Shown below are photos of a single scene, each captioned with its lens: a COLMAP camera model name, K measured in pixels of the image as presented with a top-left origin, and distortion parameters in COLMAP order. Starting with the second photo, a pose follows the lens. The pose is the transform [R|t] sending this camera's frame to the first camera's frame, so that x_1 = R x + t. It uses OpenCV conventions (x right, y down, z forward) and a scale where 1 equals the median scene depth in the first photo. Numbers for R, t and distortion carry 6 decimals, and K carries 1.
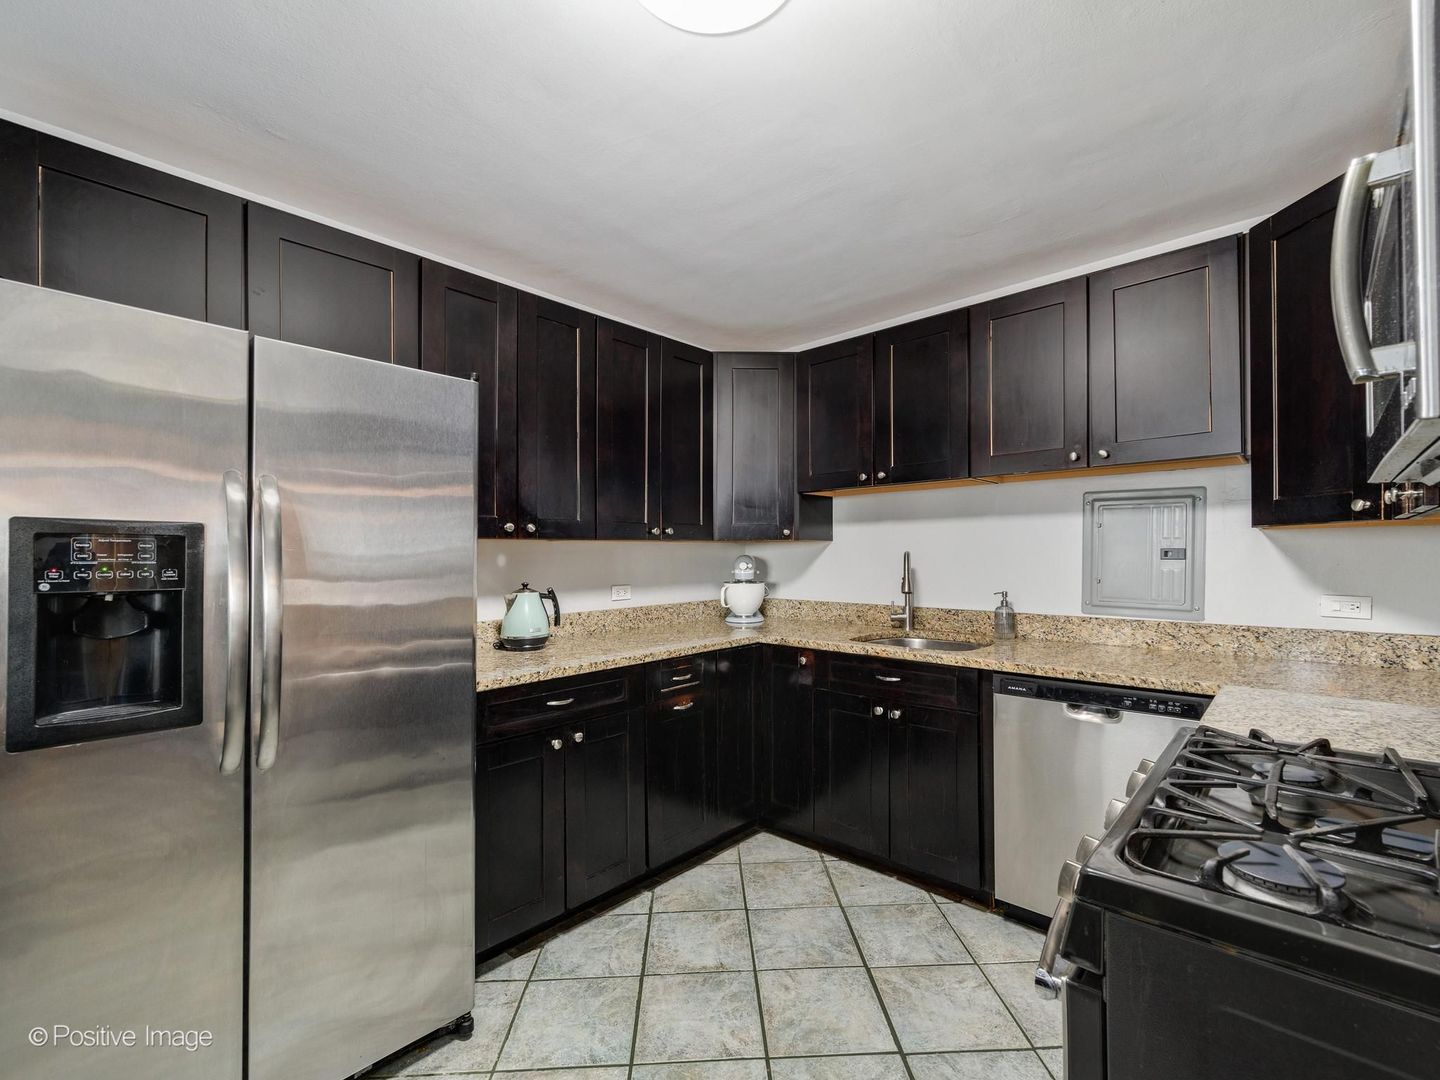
lens RADIAL K [[639.8, 0, 720.9], [0, 639.8, 547.5], [0, 0, 1]] dist [0.003501, -0.001792]
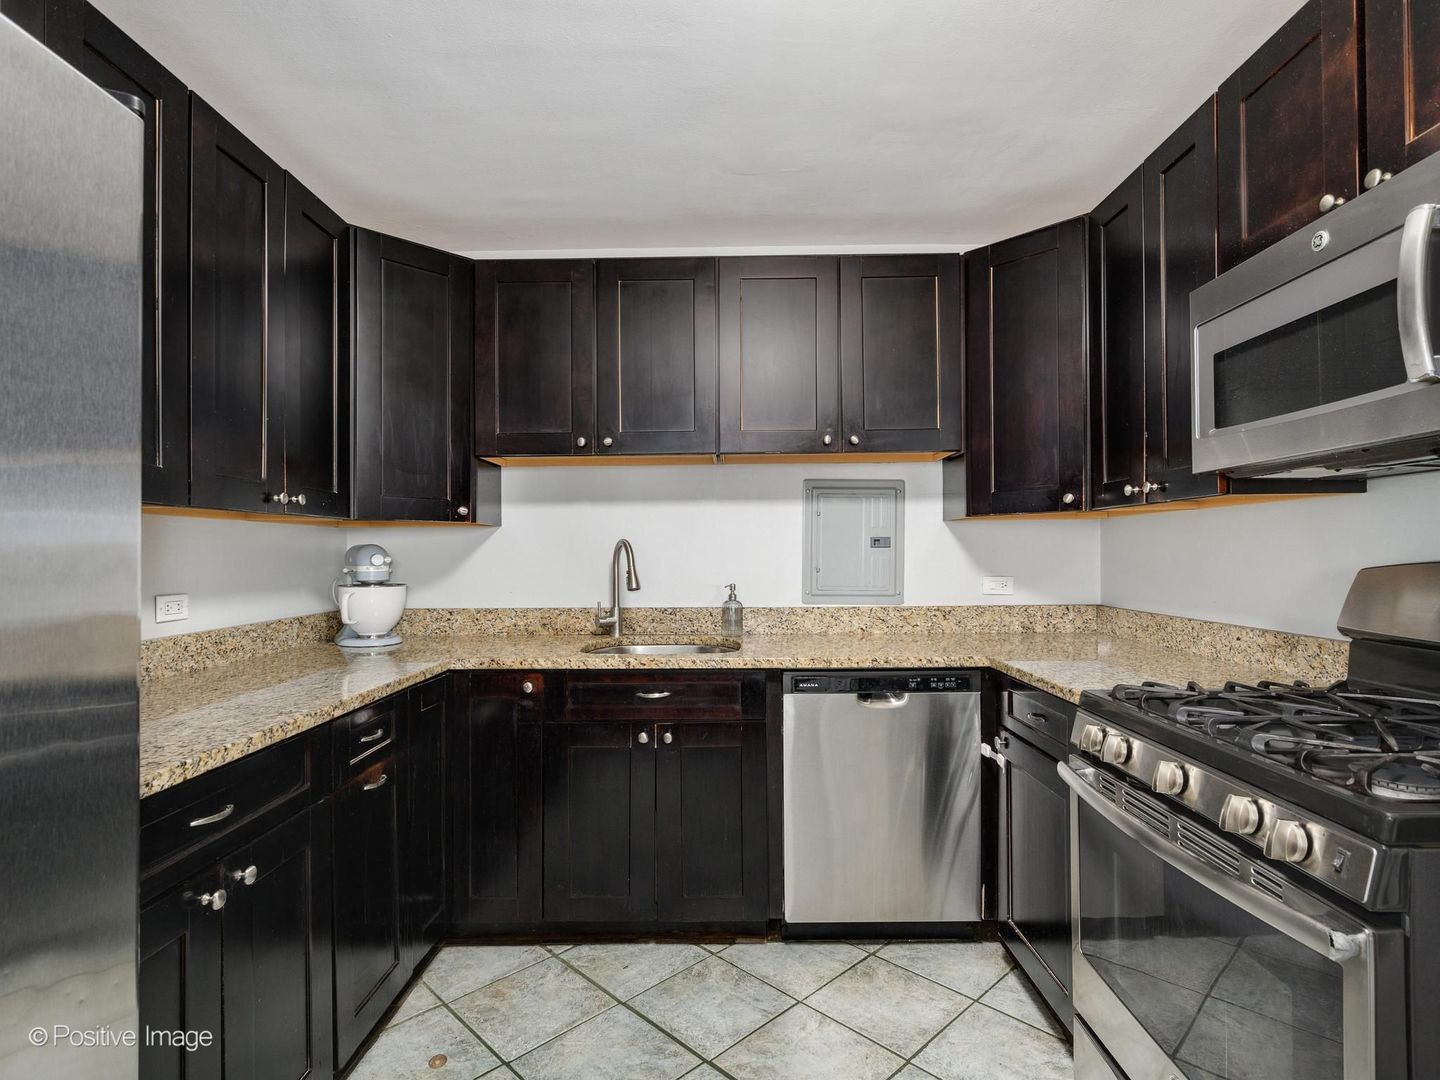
lens RADIAL K [[756.0, 0, 723.5], [0, 756.0, 550.3], [0, 0, 1]] dist [0.003270, 0.001092]
pose [[0.741372, 0.004355, 0.671080, -0.301010], [-0.003926, 0.999990, -0.002152, 0.025476], [-0.671082, -0.001040, 0.741382, 0.237904]]
